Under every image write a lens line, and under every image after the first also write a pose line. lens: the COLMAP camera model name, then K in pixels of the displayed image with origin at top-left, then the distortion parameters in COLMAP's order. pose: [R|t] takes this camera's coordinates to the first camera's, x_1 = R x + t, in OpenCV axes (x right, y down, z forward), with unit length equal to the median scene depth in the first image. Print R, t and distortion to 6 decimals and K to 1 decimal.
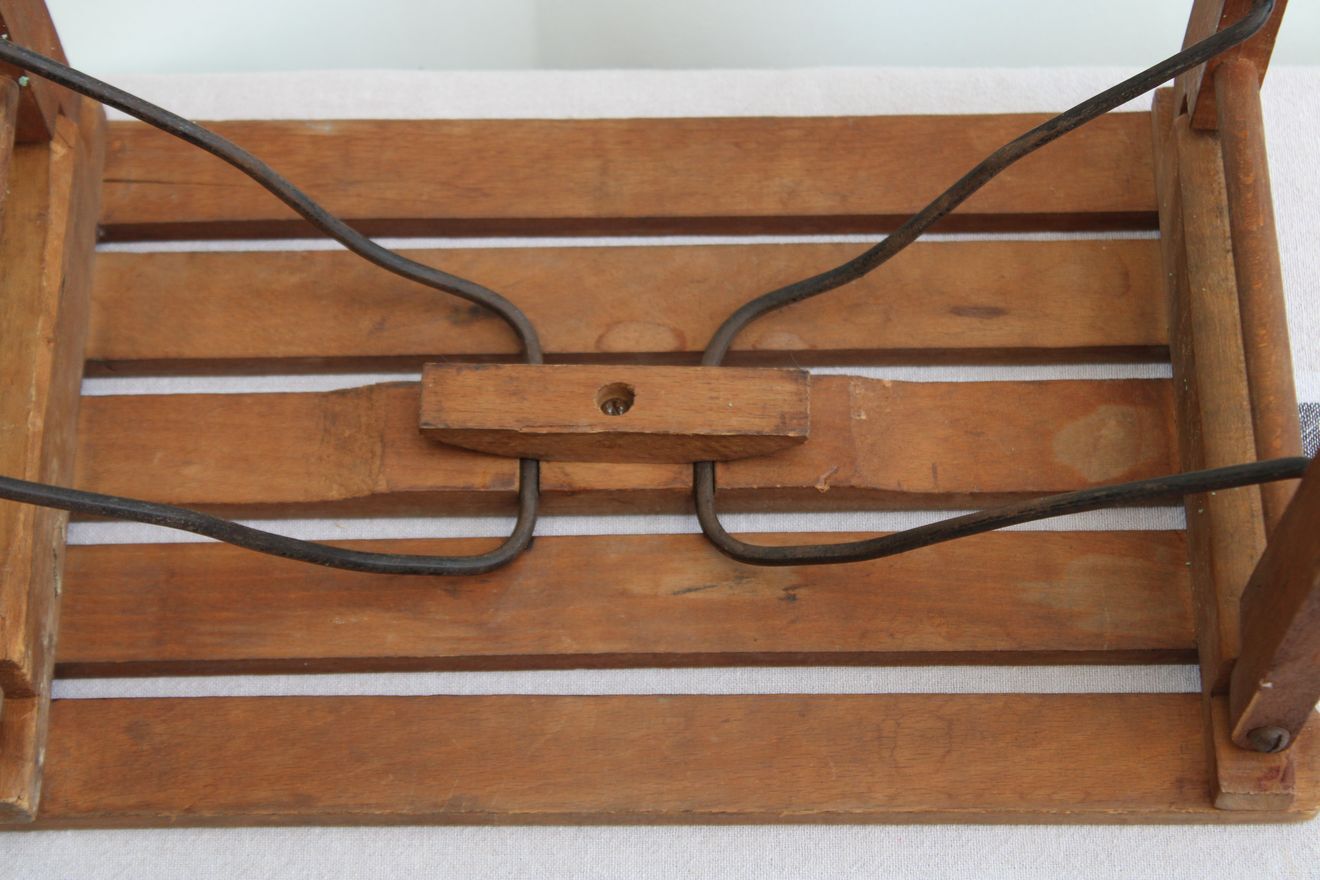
lens RADIAL K [[3093.0, 0, 660.0], [0, 3093.0, 440.0], [0, 0, 1]] dist [0.067299, 0.181171]
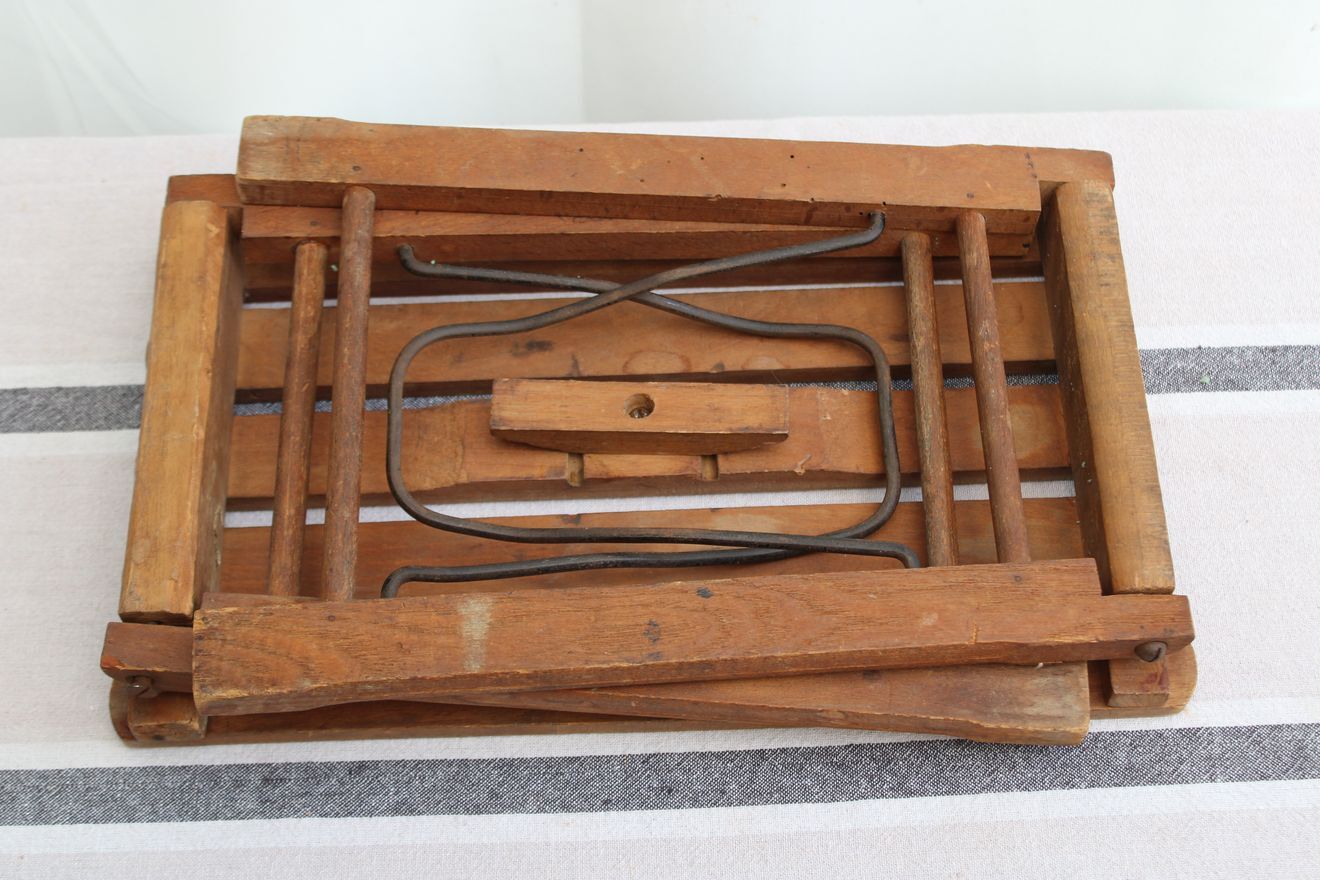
lens RADIAL K [[2065.1, 0, 660.0], [0, 2065.1, 440.0], [0, 0, 1]] dist [-0.024922, -0.082551]
pose [[0.999585, -0.022519, 0.017983, -0.022202], [0.022966, 0.999424, -0.024999, 0.022628], [-0.017410, 0.025402, 0.999526, 0.125154]]
